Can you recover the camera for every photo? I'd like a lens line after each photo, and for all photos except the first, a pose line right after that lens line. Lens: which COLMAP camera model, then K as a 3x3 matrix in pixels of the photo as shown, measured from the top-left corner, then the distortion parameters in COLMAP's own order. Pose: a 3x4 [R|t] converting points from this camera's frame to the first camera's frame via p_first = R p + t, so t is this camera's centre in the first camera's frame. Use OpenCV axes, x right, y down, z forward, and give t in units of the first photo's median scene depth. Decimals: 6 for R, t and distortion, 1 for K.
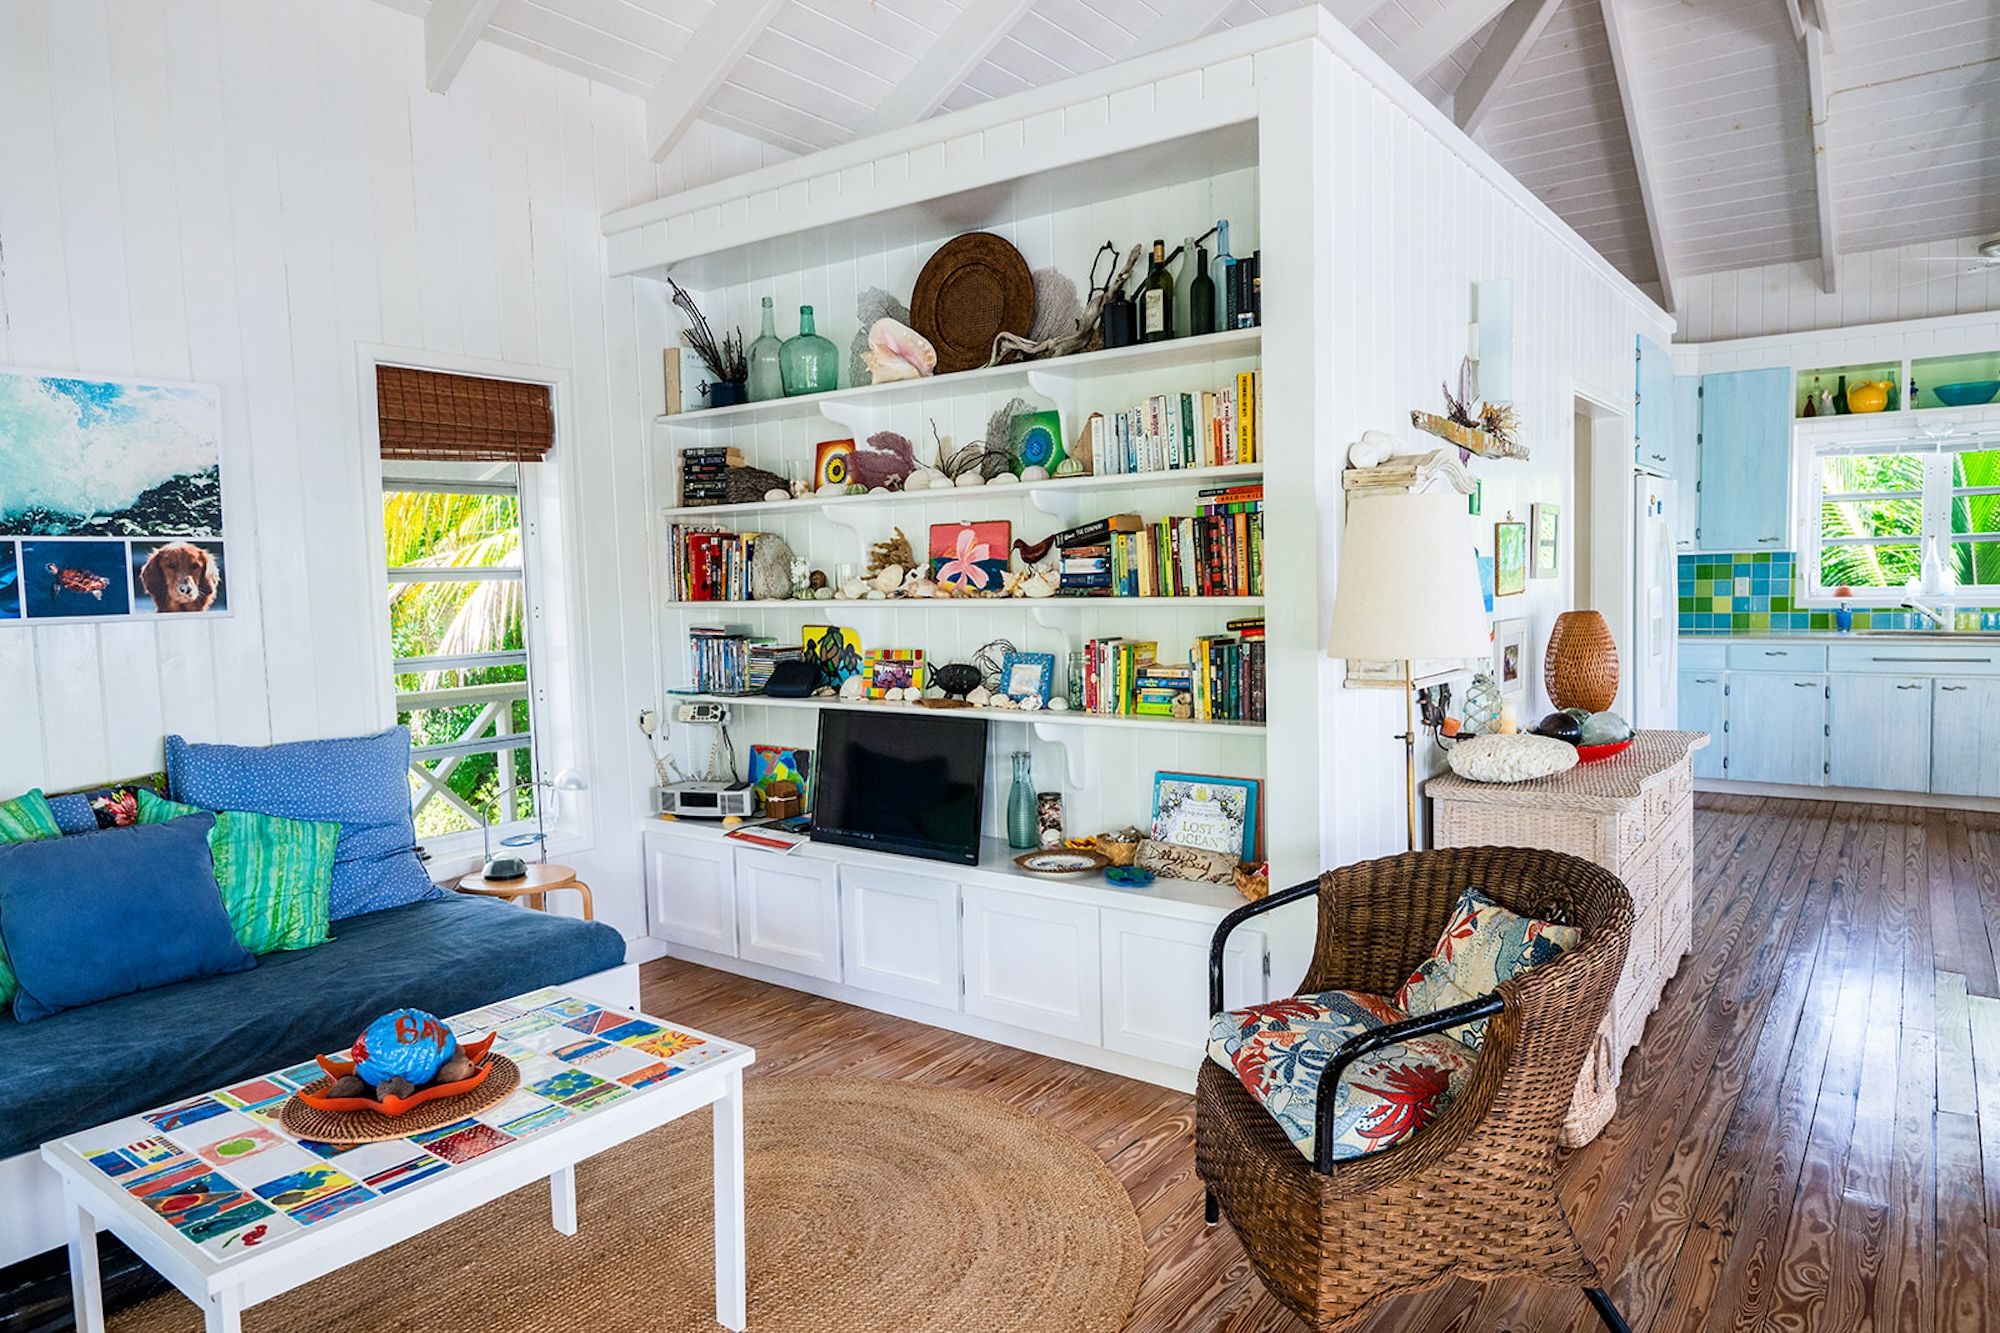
lens RADIAL K [[1241.0, 0, 1000.0], [0, 1241.0, 666.5], [0, 0, 1]] dist [-0.004893, -0.000860]
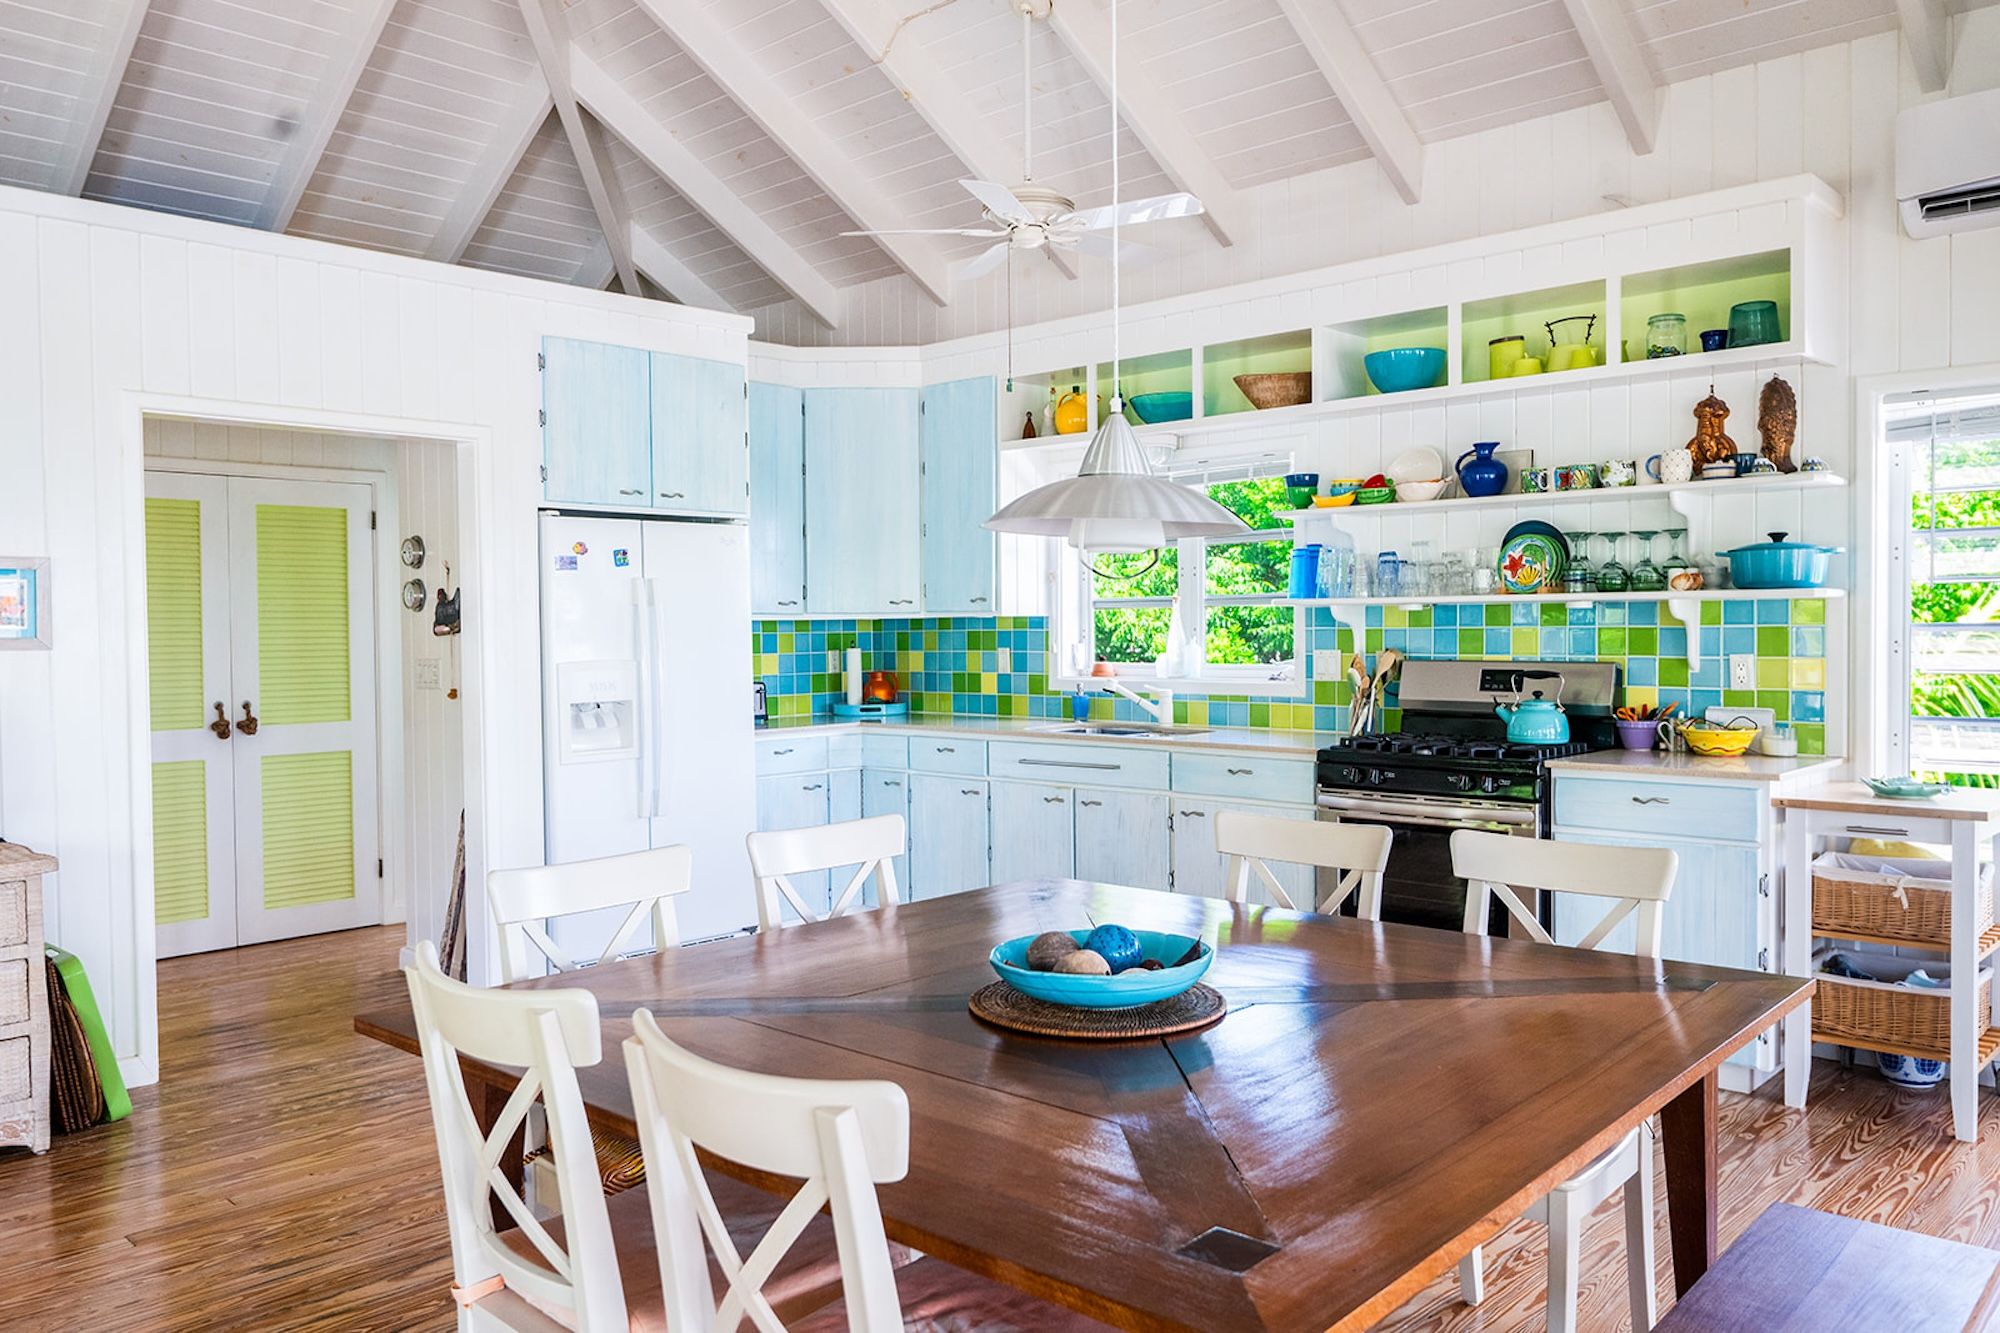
lens RADIAL K [[1476.7, 0, 1000.0], [0, 1476.7, 666.5], [0, 0, 1]] dist [-0.006457, -0.001886]
pose [[0.992574, 0.017587, -0.120364, 1.612066], [-0.022922, 0.998808, -0.043088, -0.048900], [0.119462, 0.045527, 0.991794, 0.221447]]
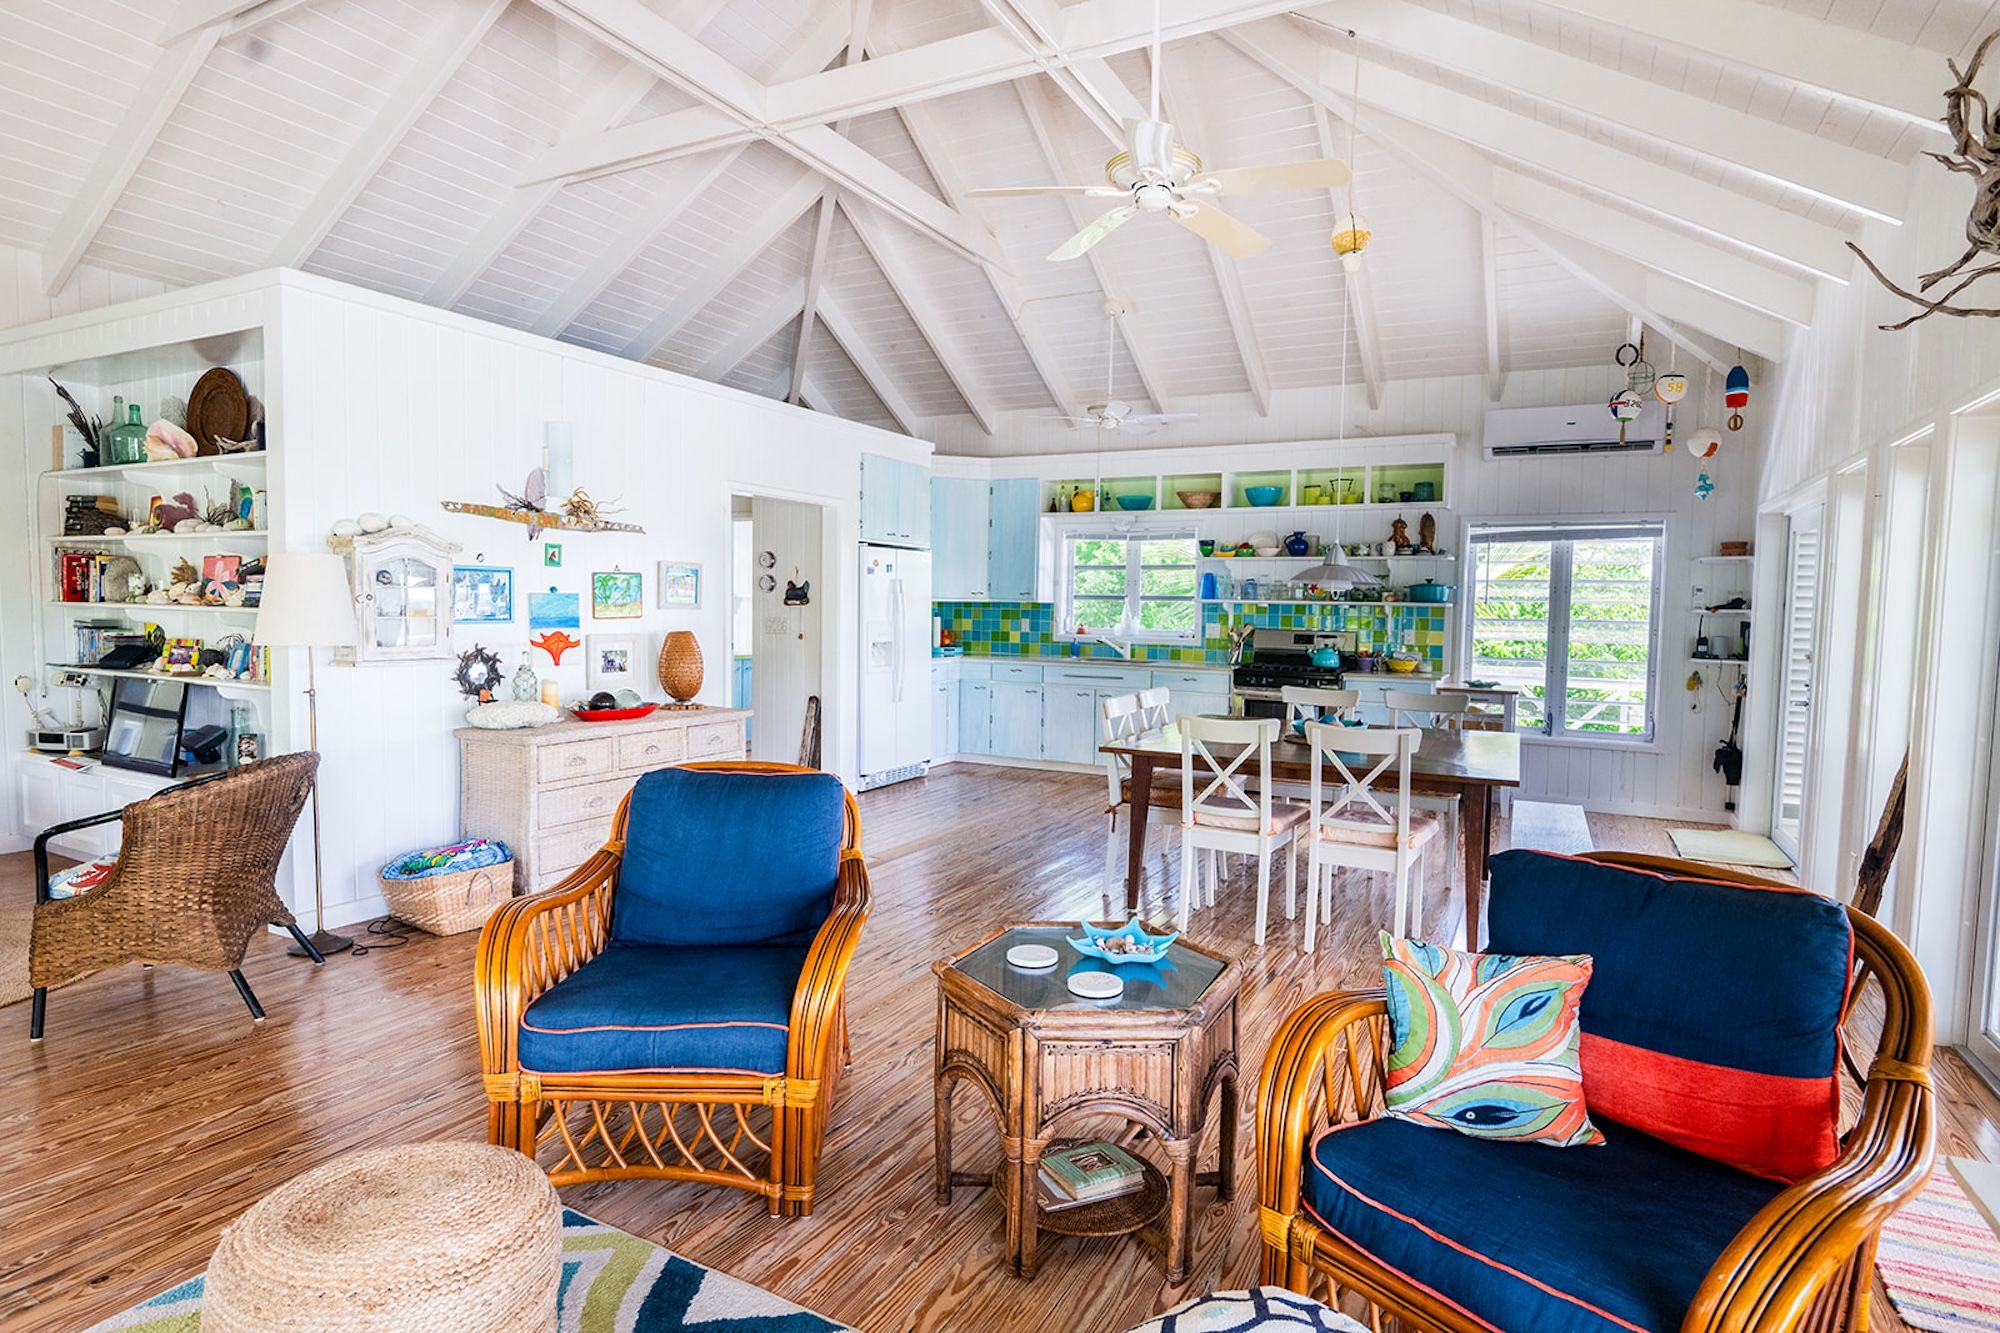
lens RADIAL K [[1047.5, 0, 1000.0], [0, 1047.5, 666.5], [0, 0, 1]] dist [-0.000617, -0.001357]
pose [[0.987921, 0.032657, 0.151477, 0.876566], [-0.030406, 0.999390, -0.017157, 0.014536], [-0.151945, 0.012344, 0.988312, -0.493691]]
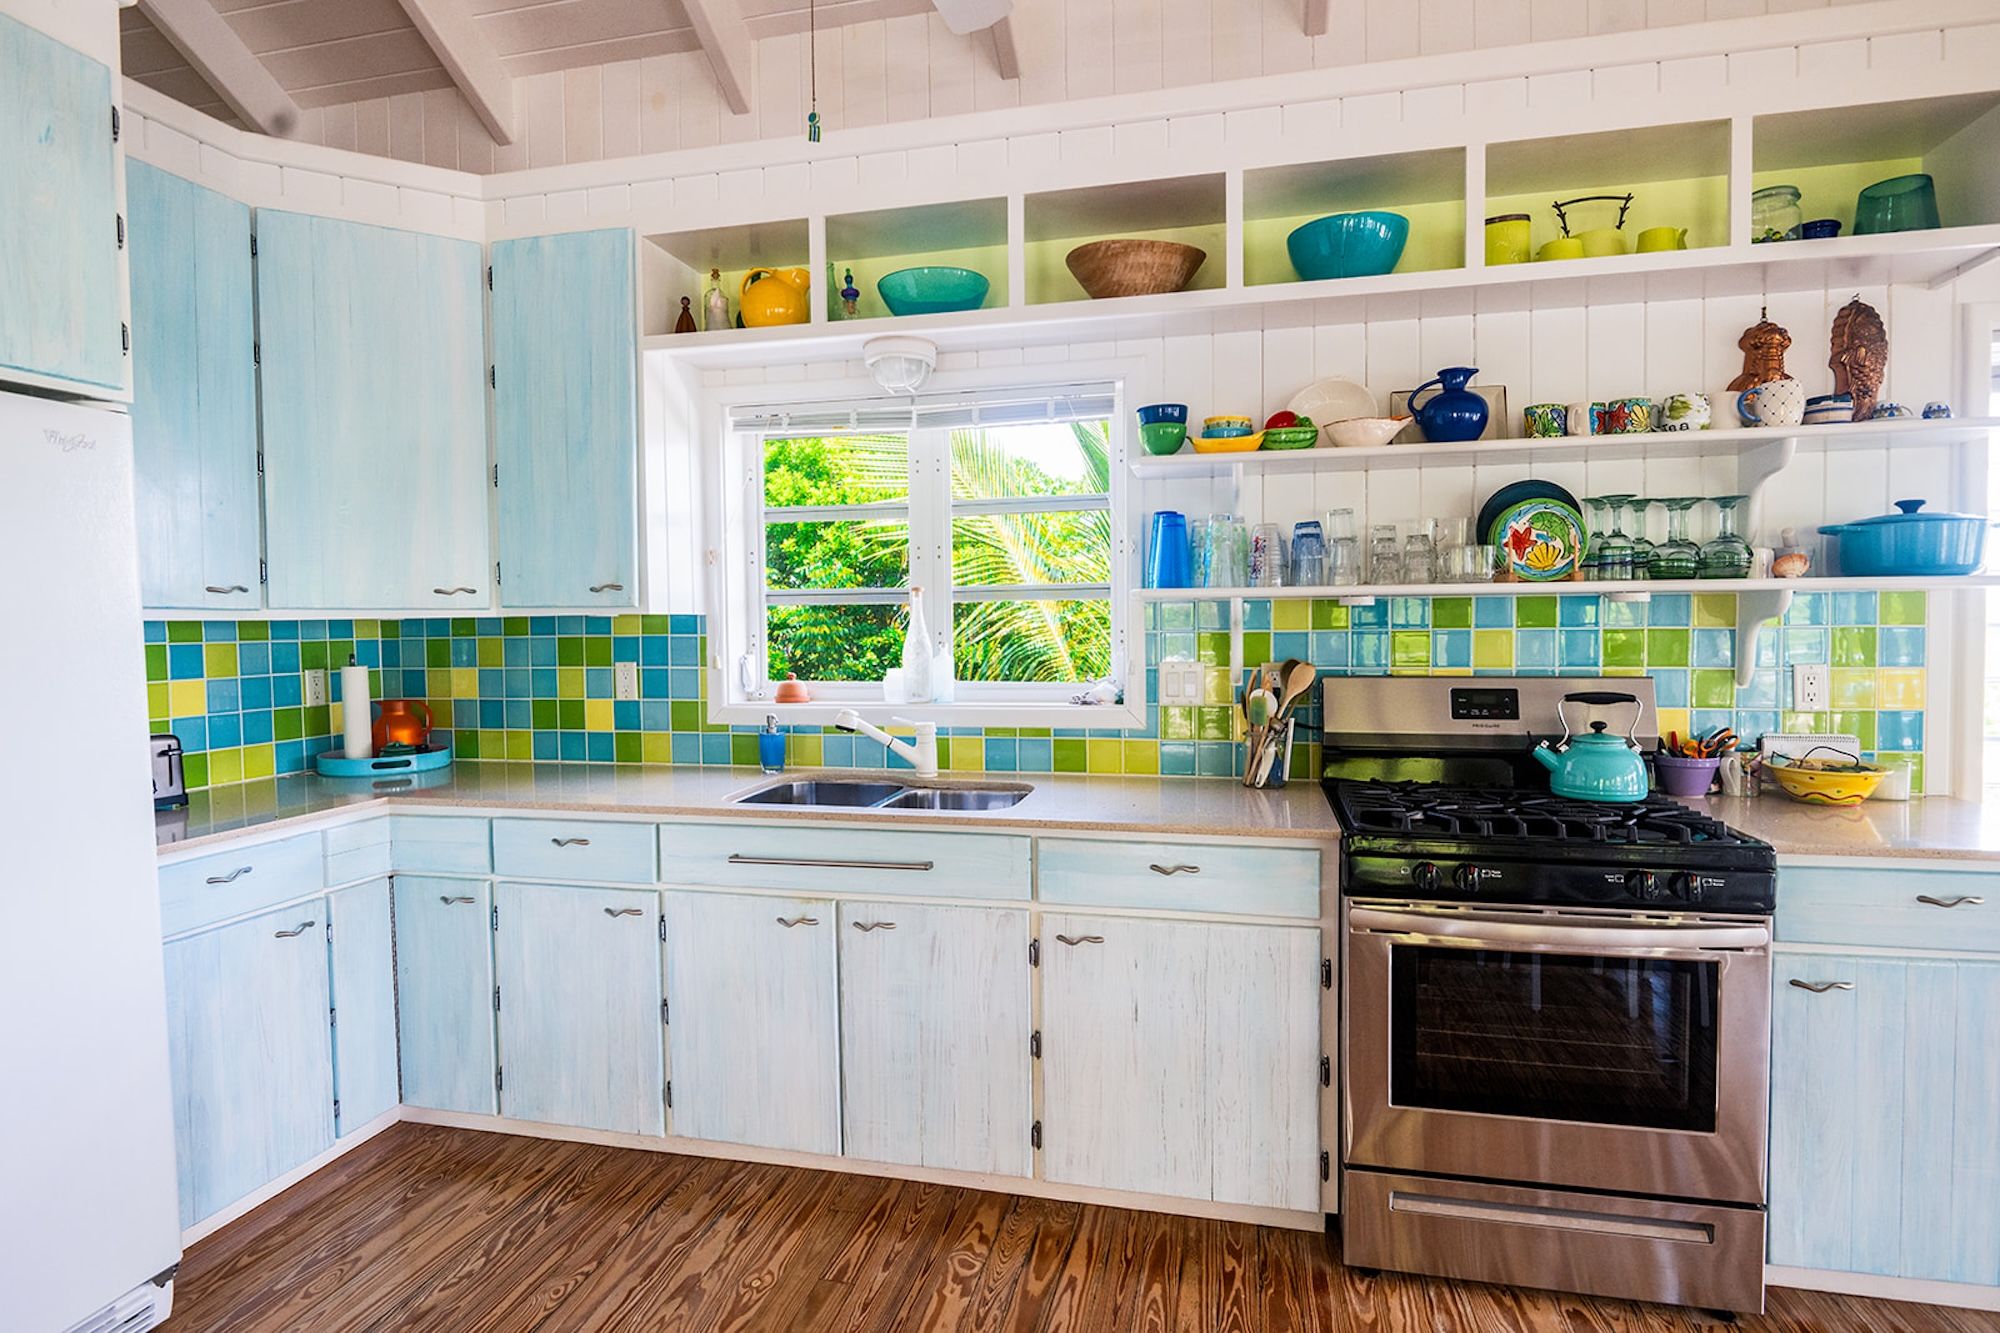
lens RADIAL K [[1030.8, 0, 1000.0], [0, 1030.8, 666.5], [0, 0, 1]] dist [-0.005167, -0.000048]
pose [[0.919911, -0.002305, 0.392122, 1.310468], [0.017768, 0.999201, -0.035809, -0.119778], [-0.391726, 0.039909, 0.919216, 1.252163]]
